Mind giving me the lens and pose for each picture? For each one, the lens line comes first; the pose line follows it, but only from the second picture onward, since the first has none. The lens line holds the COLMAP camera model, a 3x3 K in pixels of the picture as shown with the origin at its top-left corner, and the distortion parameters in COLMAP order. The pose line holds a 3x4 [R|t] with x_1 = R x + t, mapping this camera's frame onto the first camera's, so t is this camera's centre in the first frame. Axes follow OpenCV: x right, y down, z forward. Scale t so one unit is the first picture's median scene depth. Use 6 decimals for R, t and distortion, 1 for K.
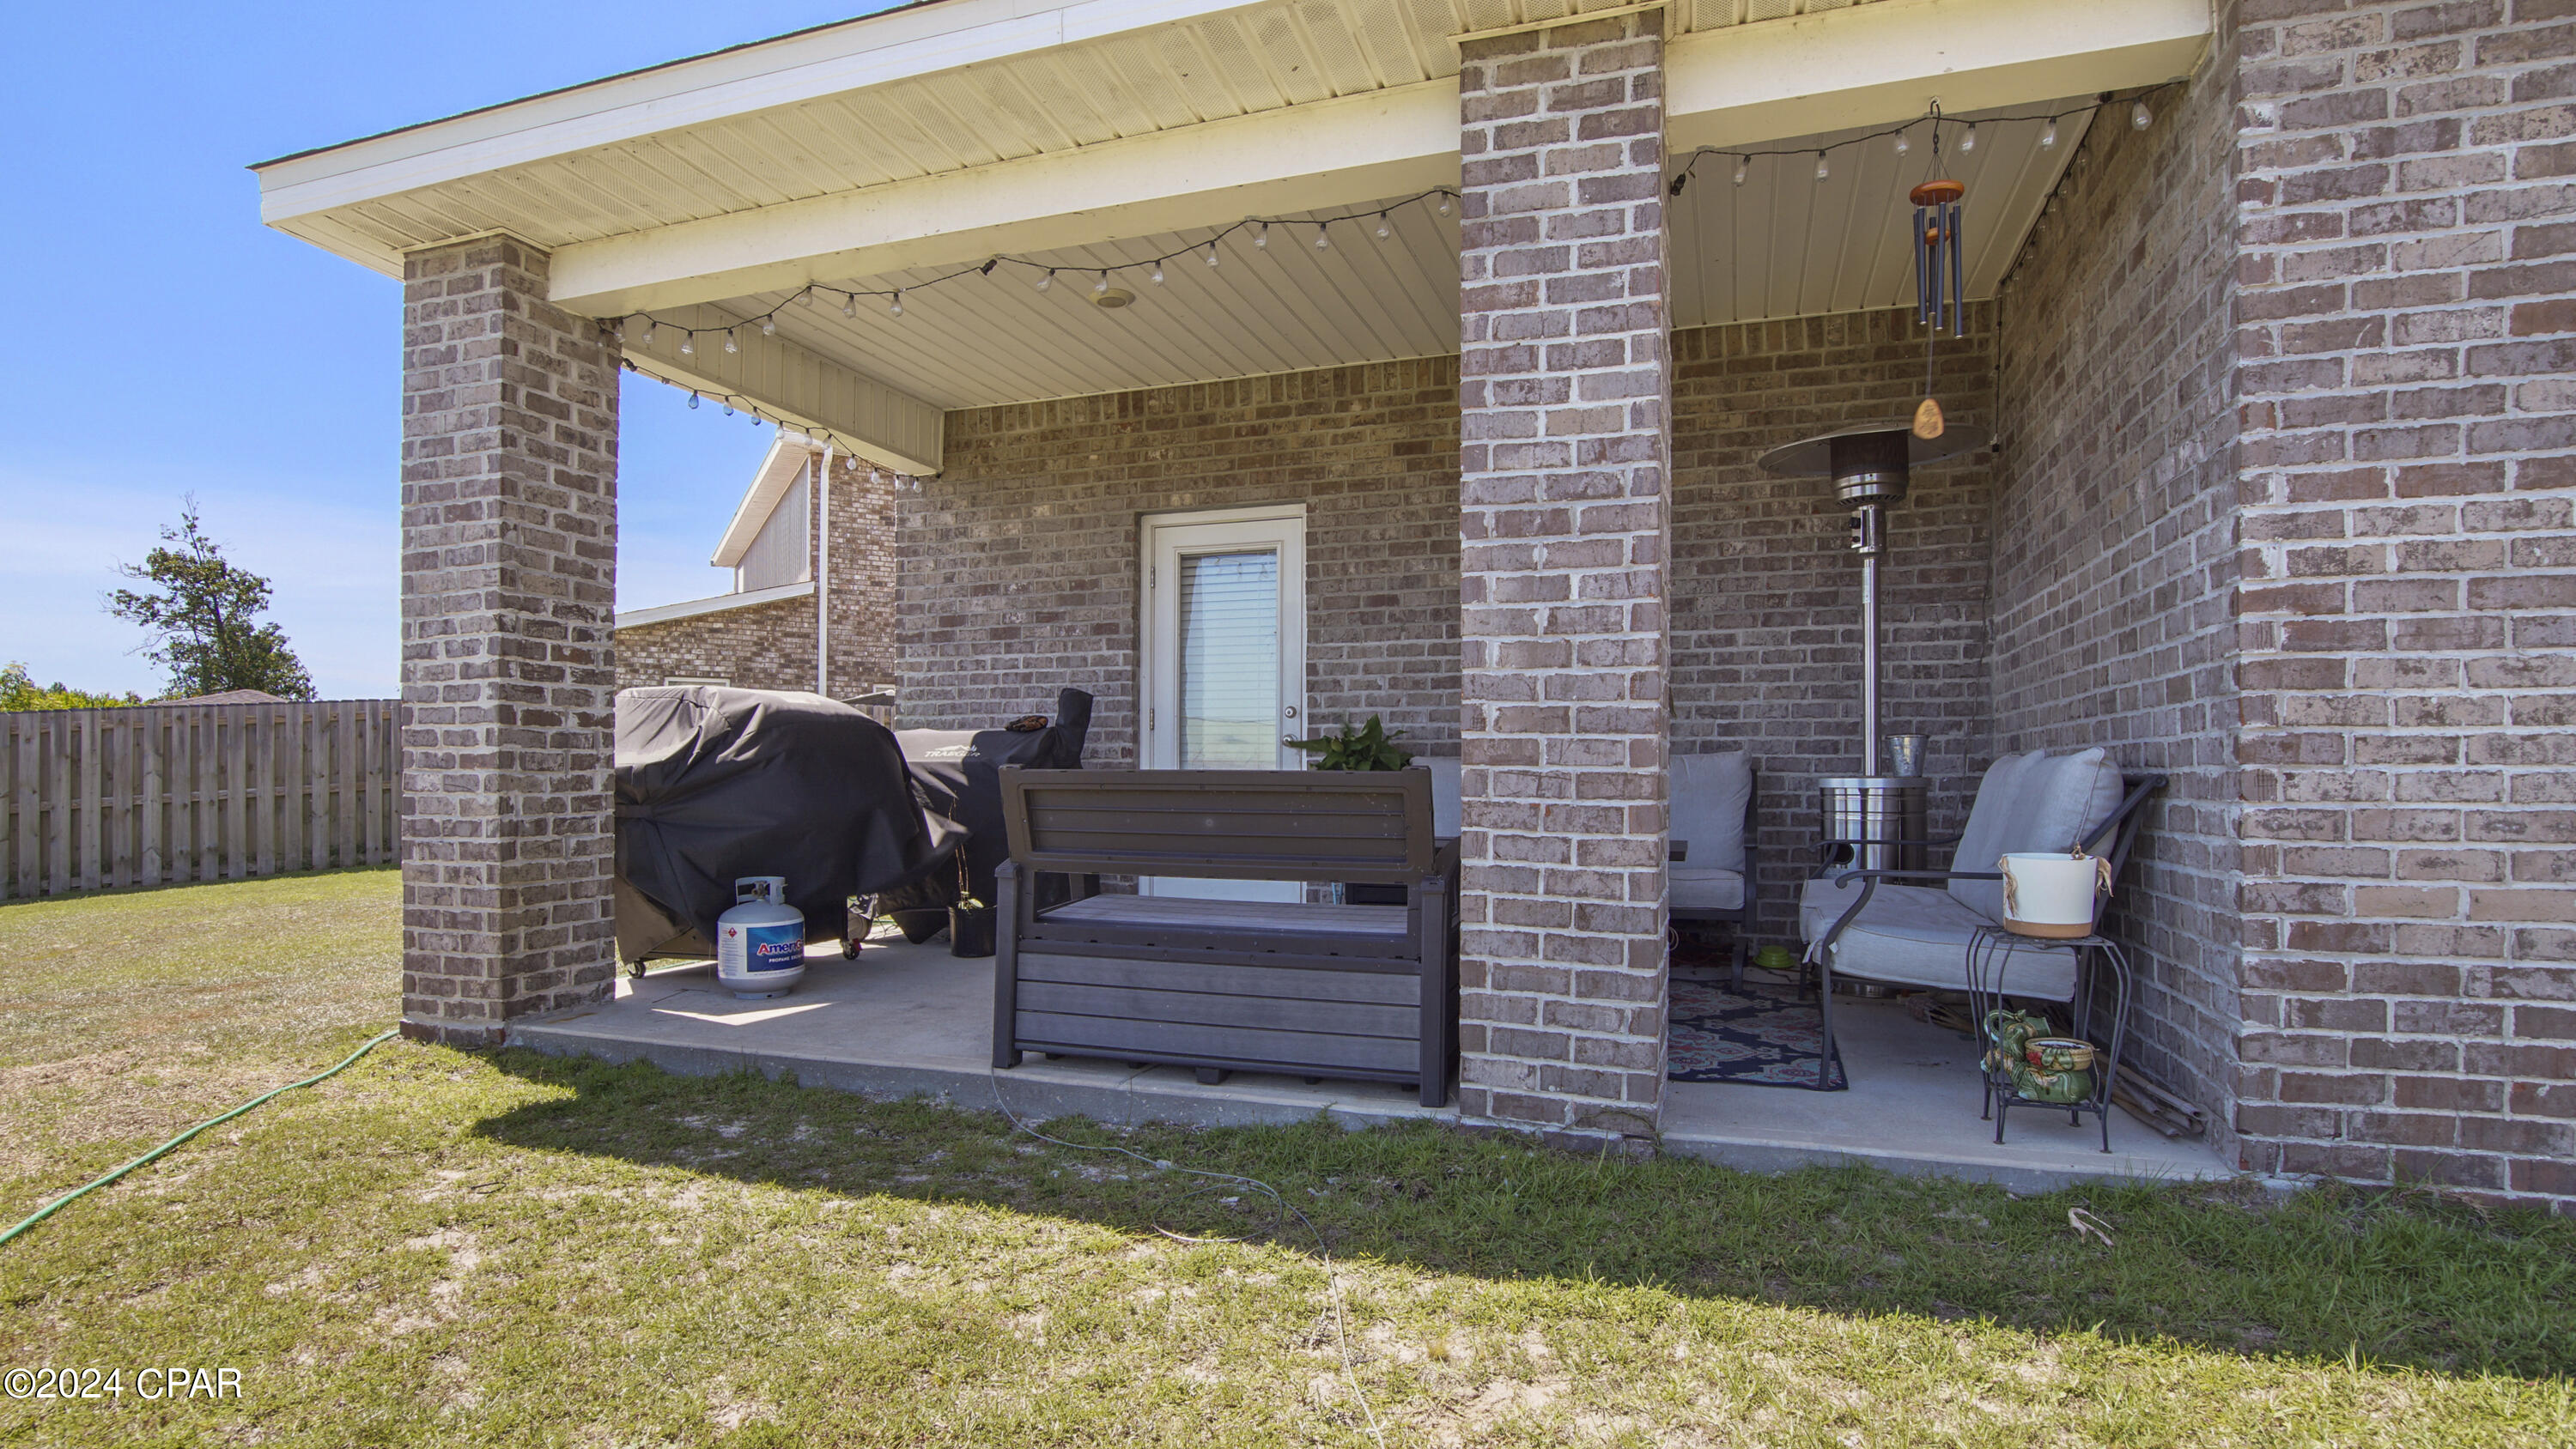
lens RADIAL K [[1179.8, 0, 1288.0], [0, 1179.8, 724.5], [0, 0, 1]] dist [-0.008137, -0.000041]
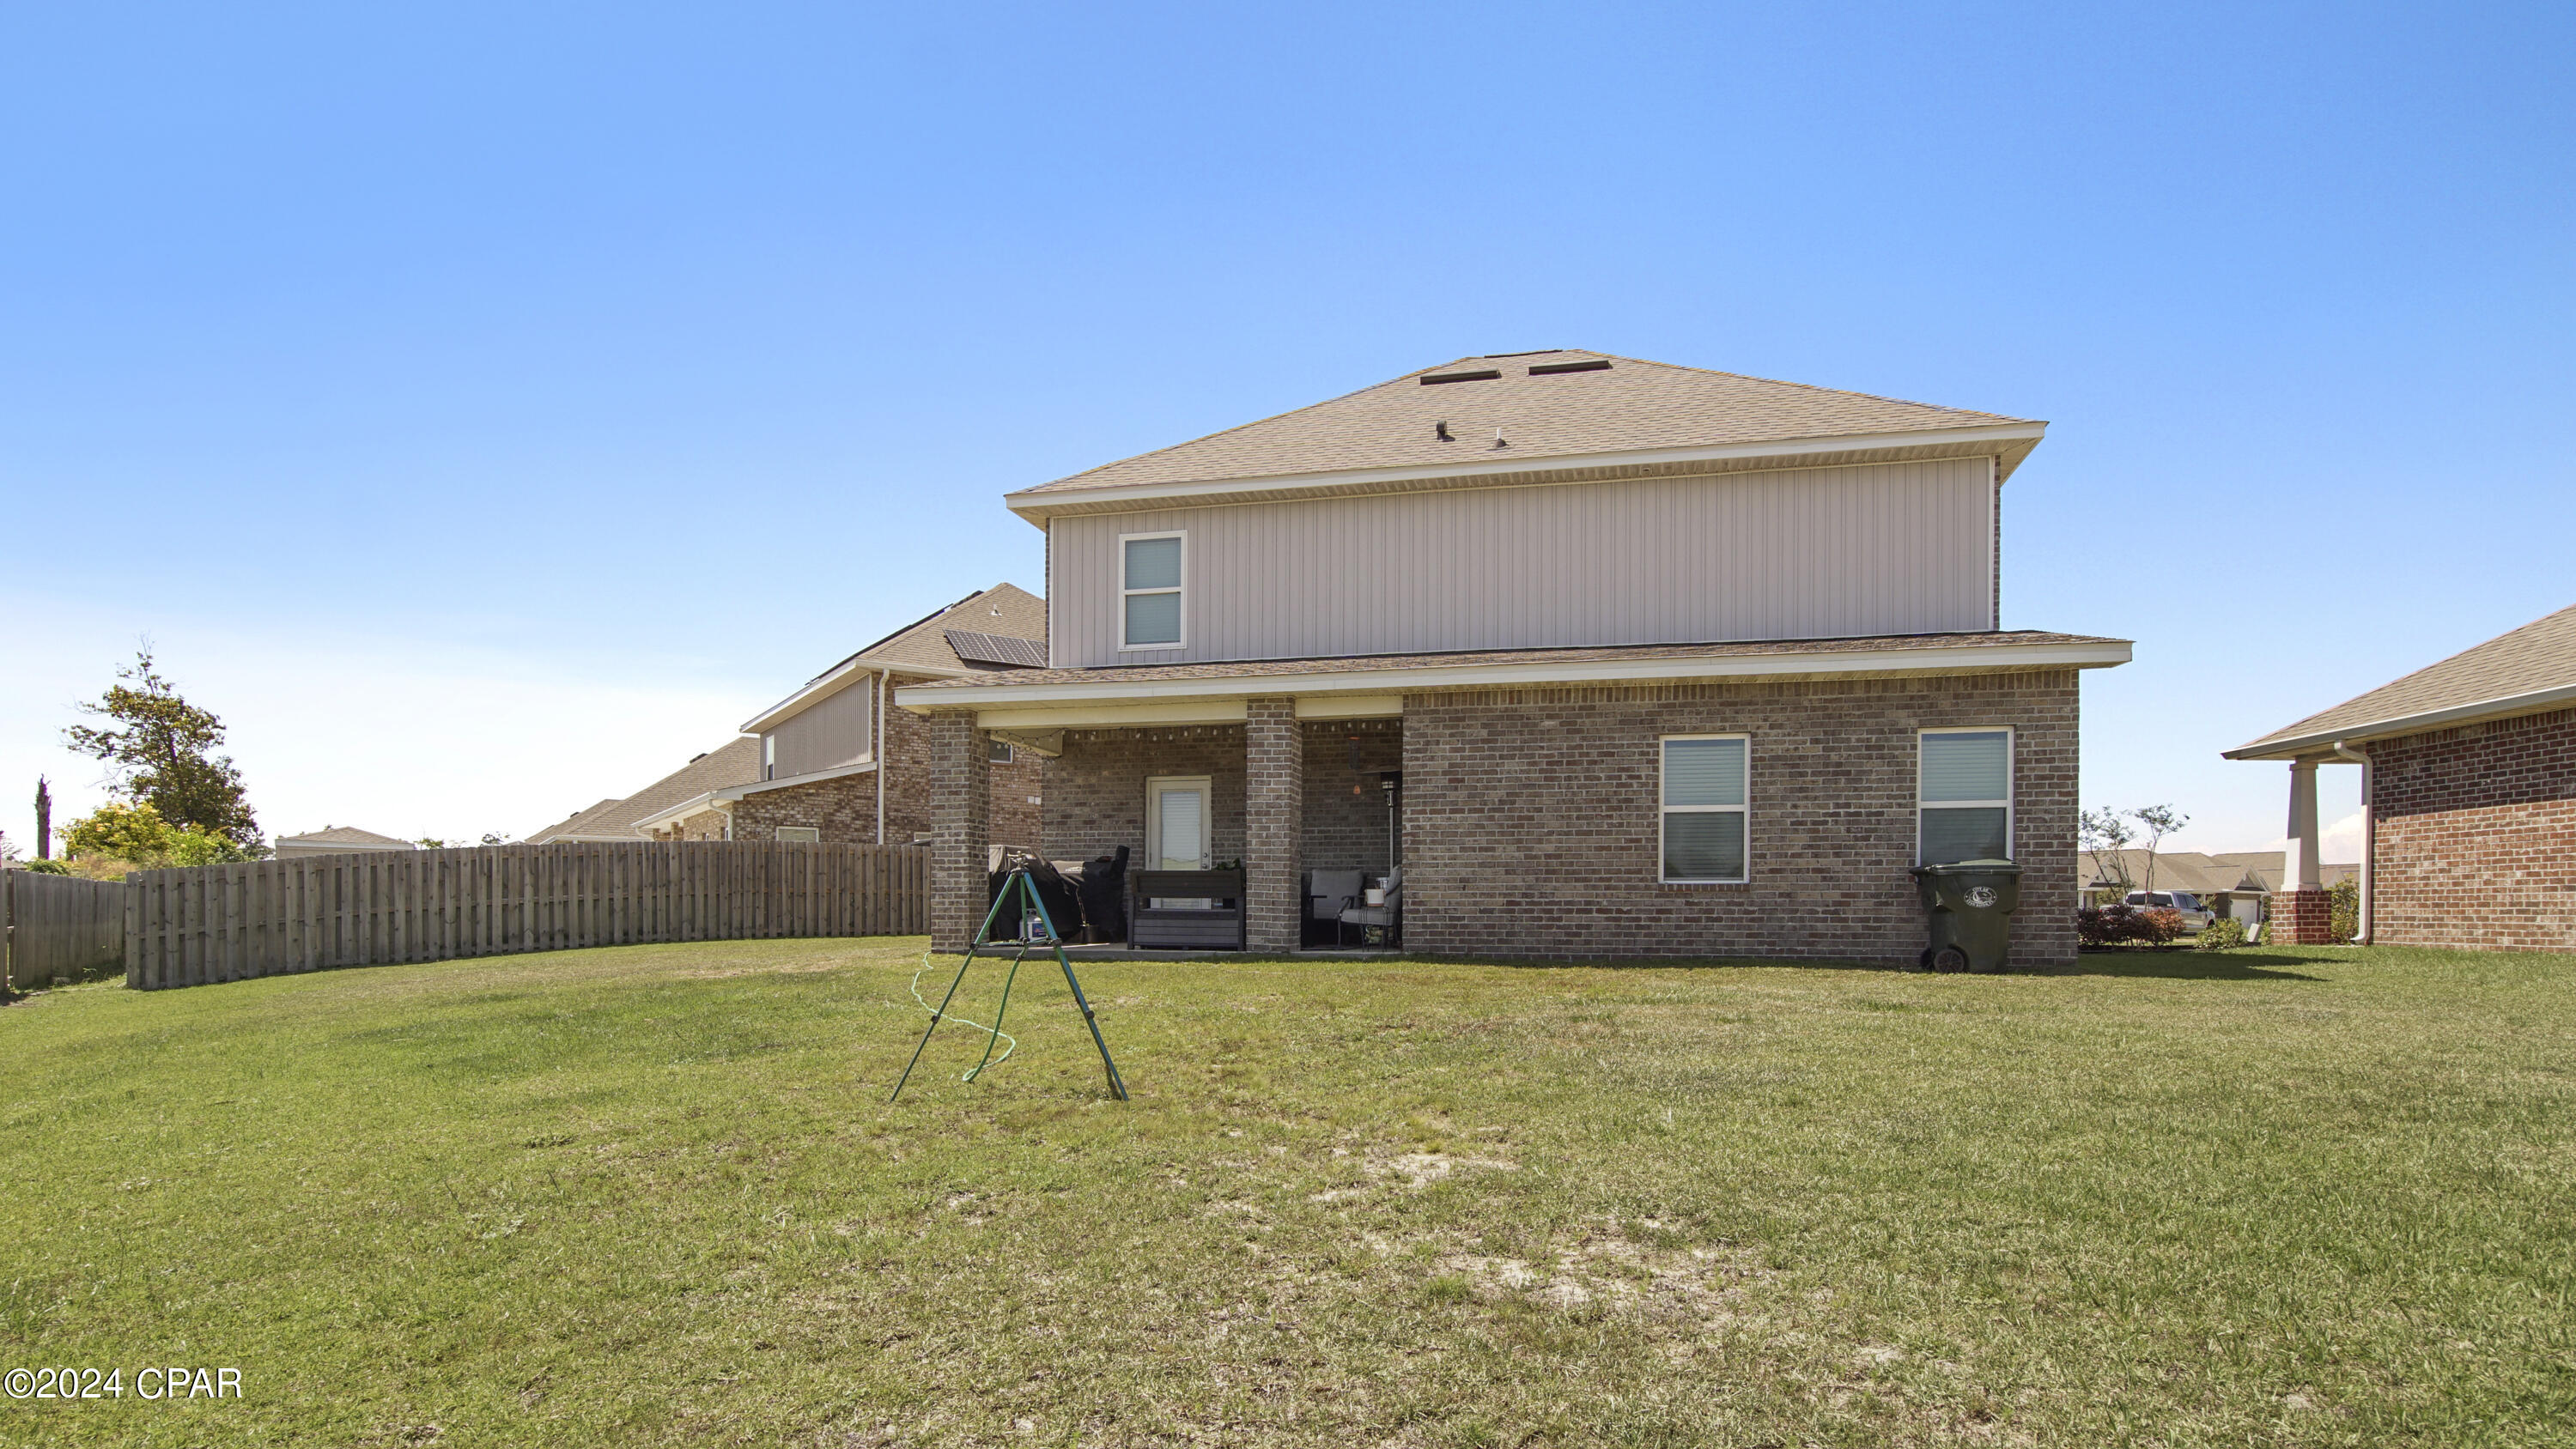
lens RADIAL K [[1941.8, 0, 1288.0], [0, 1941.8, 724.5], [0, 0, 1]] dist [-0.012407, 0.001949]
pose [[0.998462, 0.010702, 0.054398, -0.028110], [-0.006704, 0.997298, -0.073150, 0.007938], [-0.055033, 0.072672, 0.995836, -1.832312]]
